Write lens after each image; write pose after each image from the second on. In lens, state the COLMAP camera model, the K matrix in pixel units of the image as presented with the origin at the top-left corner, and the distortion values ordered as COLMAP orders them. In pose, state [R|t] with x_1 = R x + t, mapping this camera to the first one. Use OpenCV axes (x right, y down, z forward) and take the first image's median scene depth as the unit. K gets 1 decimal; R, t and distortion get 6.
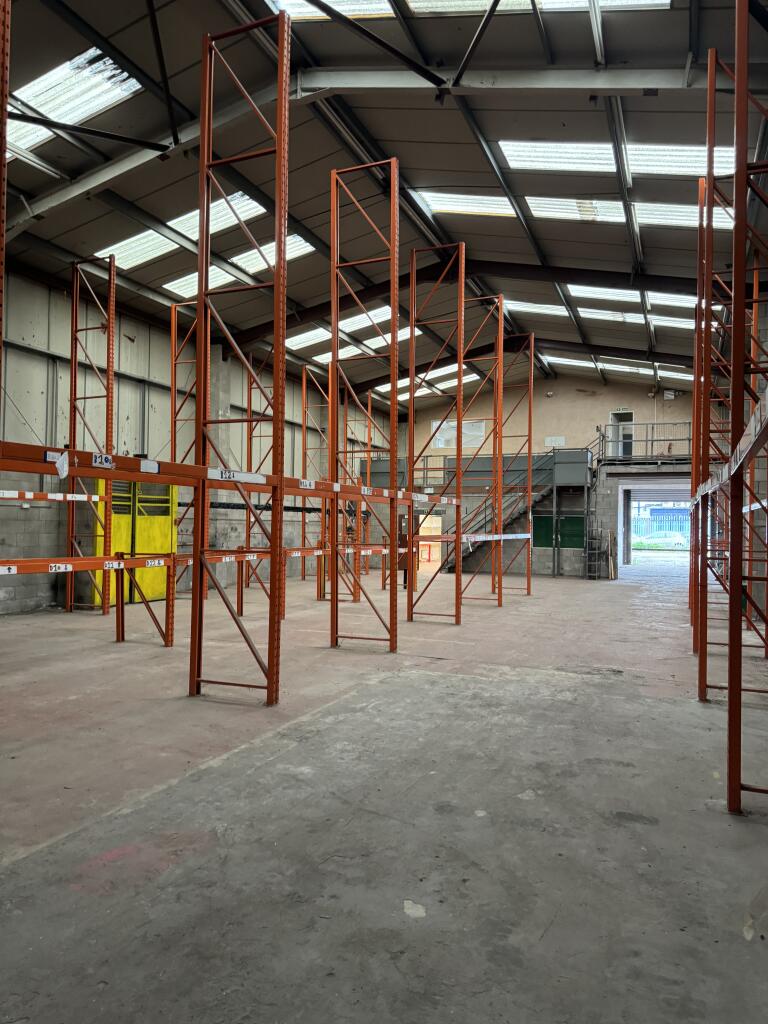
lens RADIAL K [[726.8, 0, 378.2], [0, 726.8, 510.4], [0, 0, 1]] dist [0.065590, -0.015152]
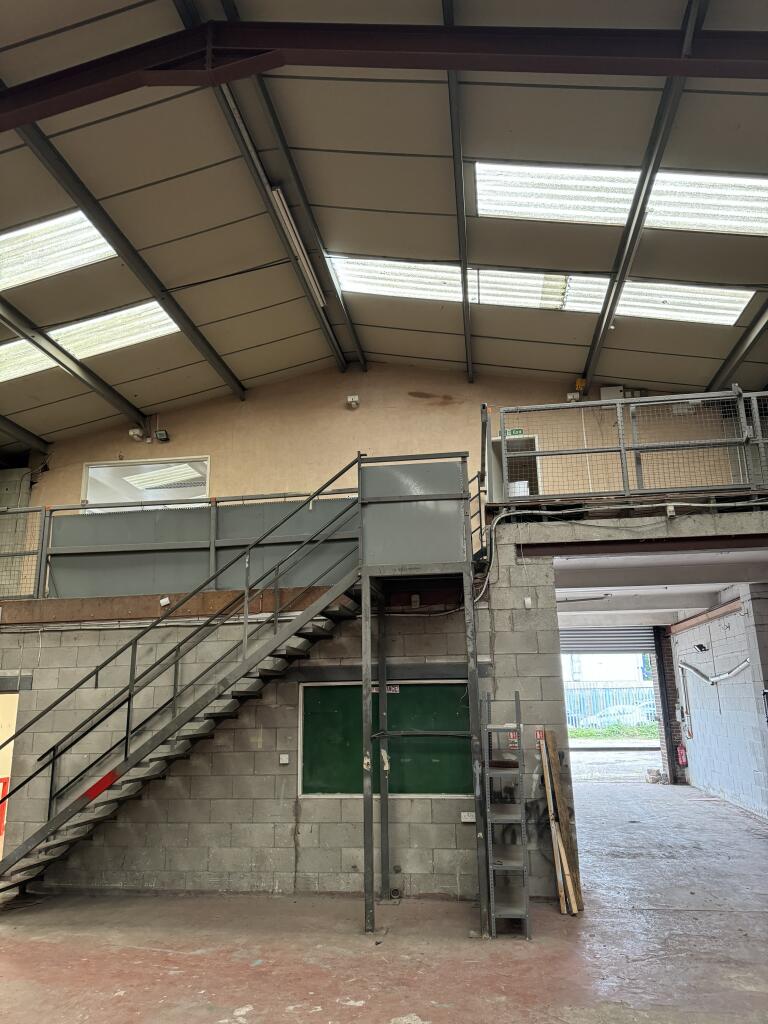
lens RADIAL K [[726.8, 0, 385.6], [0, 726.8, 509.7], [0, 0, 1]] dist [0.065590, -0.015152]
pose [[0.967994, 0.028031, 0.249403, 0.171837], [0.029225, 0.974392, -0.222947, 0.004827], [-0.249266, 0.223100, 0.942387, 0.699186]]
